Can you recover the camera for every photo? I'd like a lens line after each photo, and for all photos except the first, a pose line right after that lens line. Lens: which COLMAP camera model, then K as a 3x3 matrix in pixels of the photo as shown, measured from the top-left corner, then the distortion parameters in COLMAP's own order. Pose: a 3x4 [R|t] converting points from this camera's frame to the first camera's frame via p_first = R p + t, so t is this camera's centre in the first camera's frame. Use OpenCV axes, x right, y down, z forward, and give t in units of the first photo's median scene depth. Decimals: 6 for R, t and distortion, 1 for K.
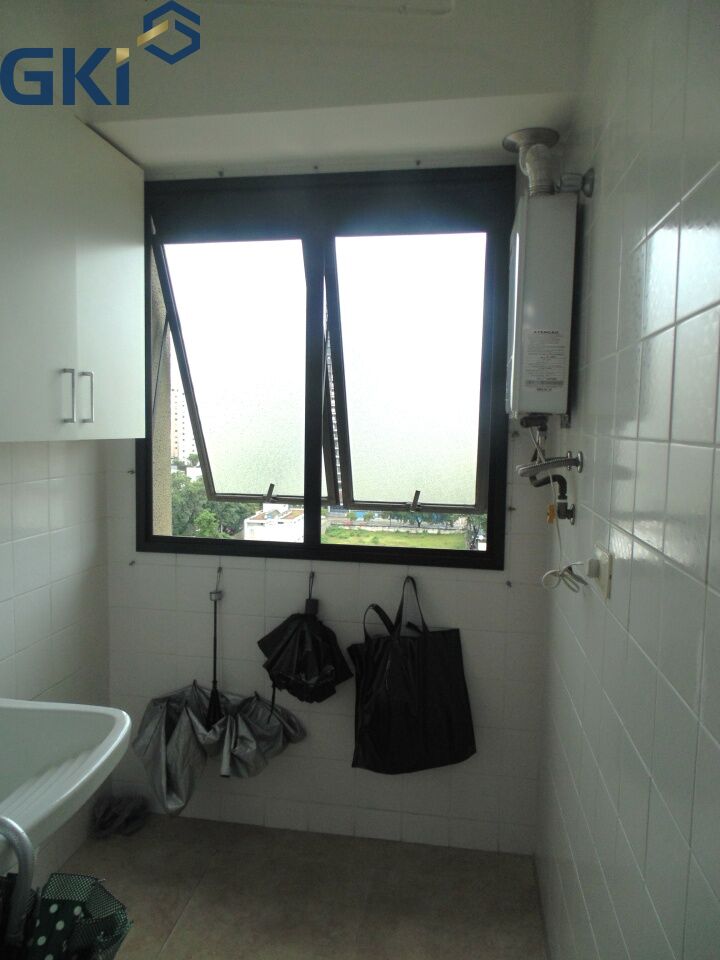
lens RADIAL K [[625.7, 0, 360.9], [0, 625.7, 474.3], [0, 0, 1]] dist [-0.008389, -0.010465]
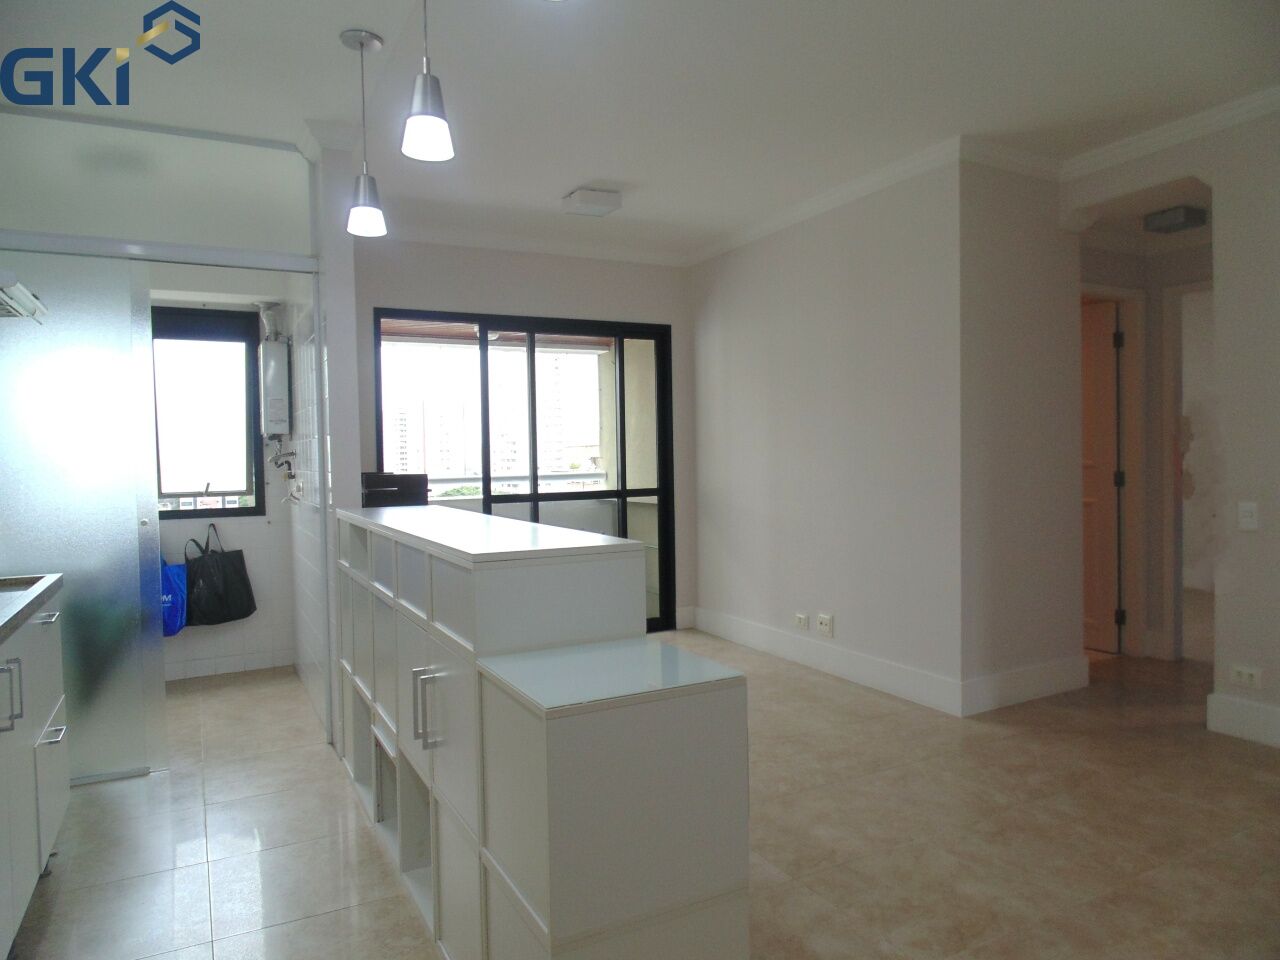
lens RADIAL K [[834.3, 0, 647.0], [0, 834.3, 482.8], [0, 0, 1]] dist [-0.008389, -0.010465]
pose [[0.793367, -0.046193, 0.606988, -0.410137], [0.078712, 0.996531, -0.027043, 0.223182], [-0.603633, 0.069233, 0.794251, -1.839595]]
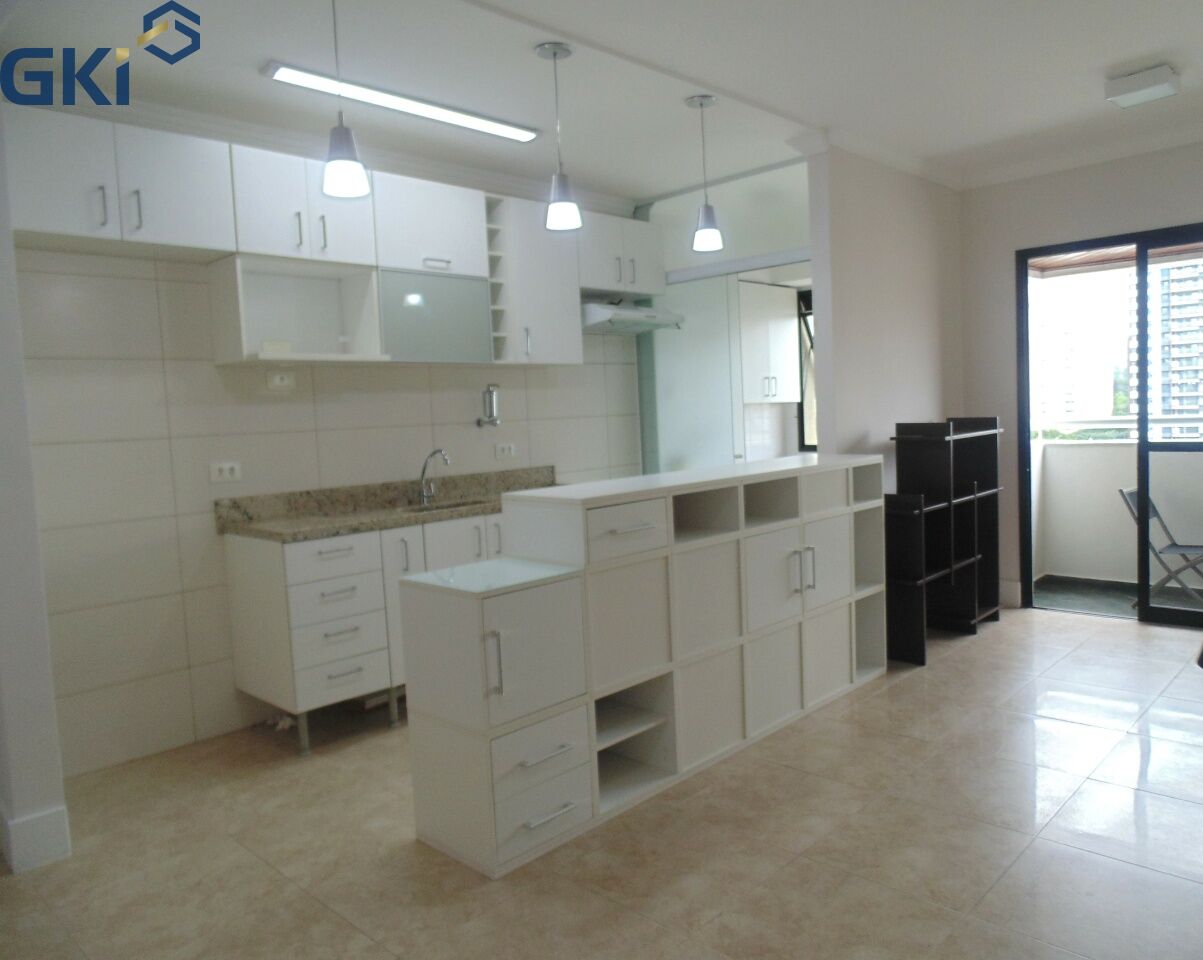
lens RADIAL K [[855.7, 0, 644.0], [0, 855.7, 467.6], [0, 0, 1]] dist [-0.042444, 0.000785]
pose [[0.834483, -0.016271, -0.550794, 0.988449], [0.012558, 0.999866, -0.010511, 0.232813], [0.550891, 0.001854, 0.834575, -2.120105]]
